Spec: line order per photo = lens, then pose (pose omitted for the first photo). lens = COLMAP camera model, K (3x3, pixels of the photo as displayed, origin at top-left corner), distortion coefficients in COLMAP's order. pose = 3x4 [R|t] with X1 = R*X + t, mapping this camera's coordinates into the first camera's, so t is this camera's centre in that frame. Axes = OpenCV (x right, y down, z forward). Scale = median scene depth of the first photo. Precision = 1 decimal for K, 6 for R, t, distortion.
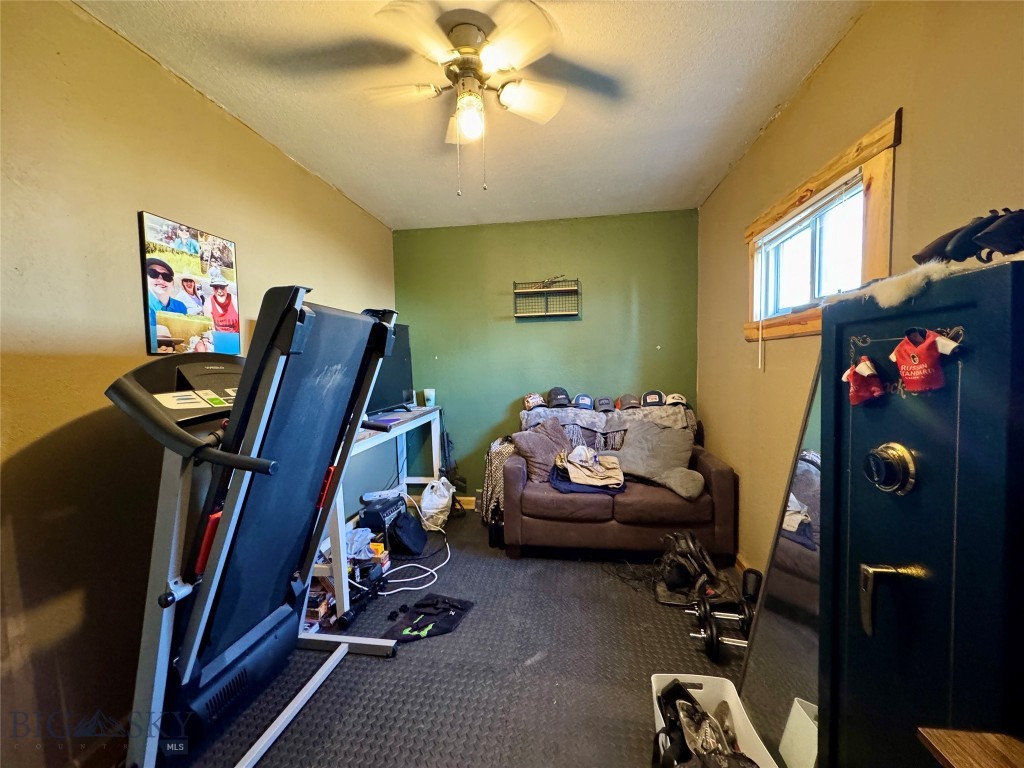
lens RADIAL K [[408.7, 0, 512.4], [0, 408.7, 383.2], [0, 0, 1]] dist [-0.003055, 0.000630]
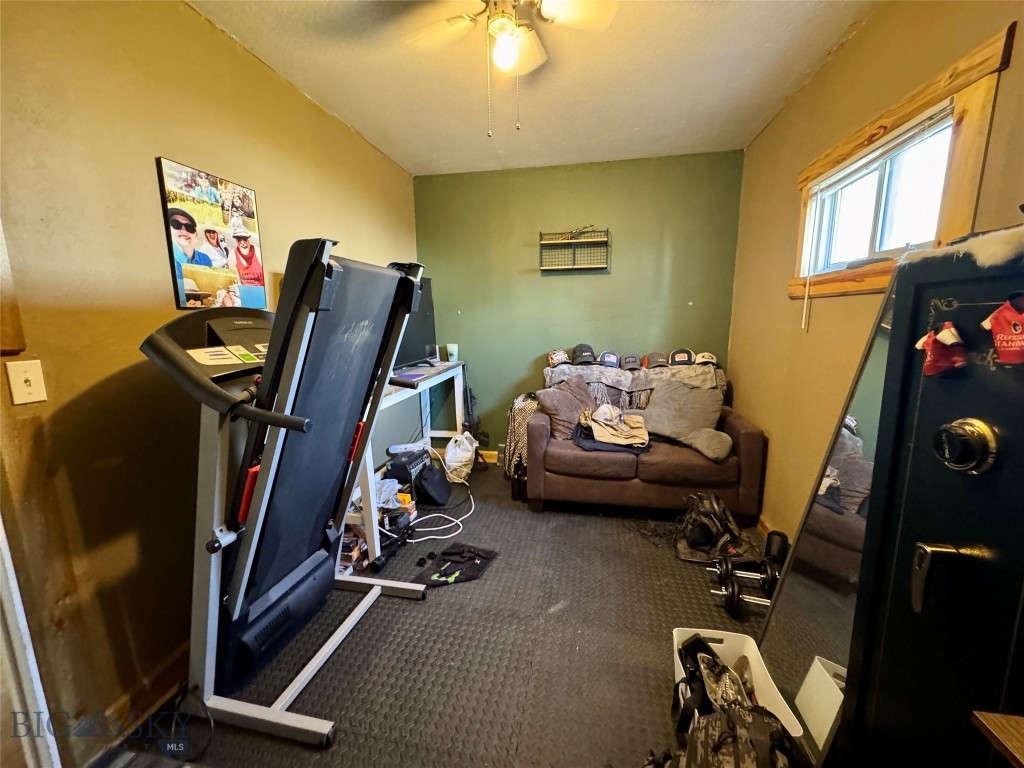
lens RADIAL K [[408.7, 0, 512.7], [0, 408.7, 383.2], [0, 0, 1]] dist [-0.003055, 0.000630]
pose [[0.998903, 0.017115, -0.043586, -0.026196], [-0.012121, 0.993592, 0.112371, -0.010335], [0.045230, -0.111720, 0.992710, 0.024475]]
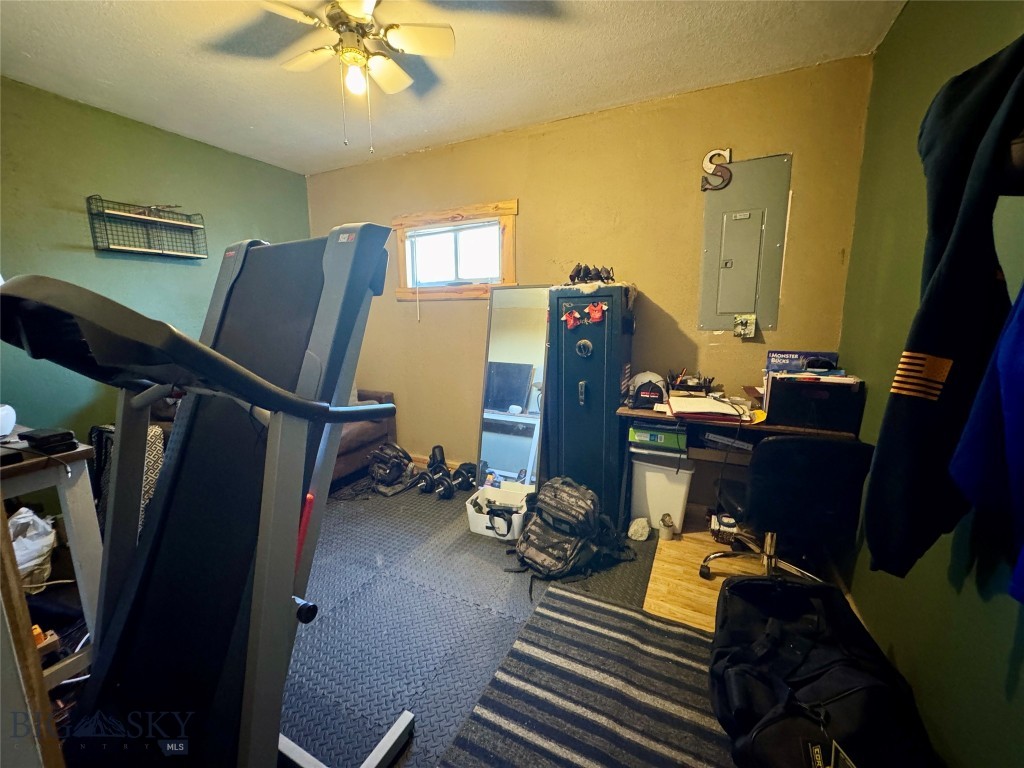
lens RADIAL K [[408.7, 0, 507.8], [0, 408.7, 385.7], [0, 0, 1]] dist [-0.003055, 0.000630]
pose [[0.306069, -0.146290, 0.940702, -0.952357], [0.052104, 0.989216, 0.136881, 0.017614], [-0.950582, 0.007119, 0.310391, 0.272939]]
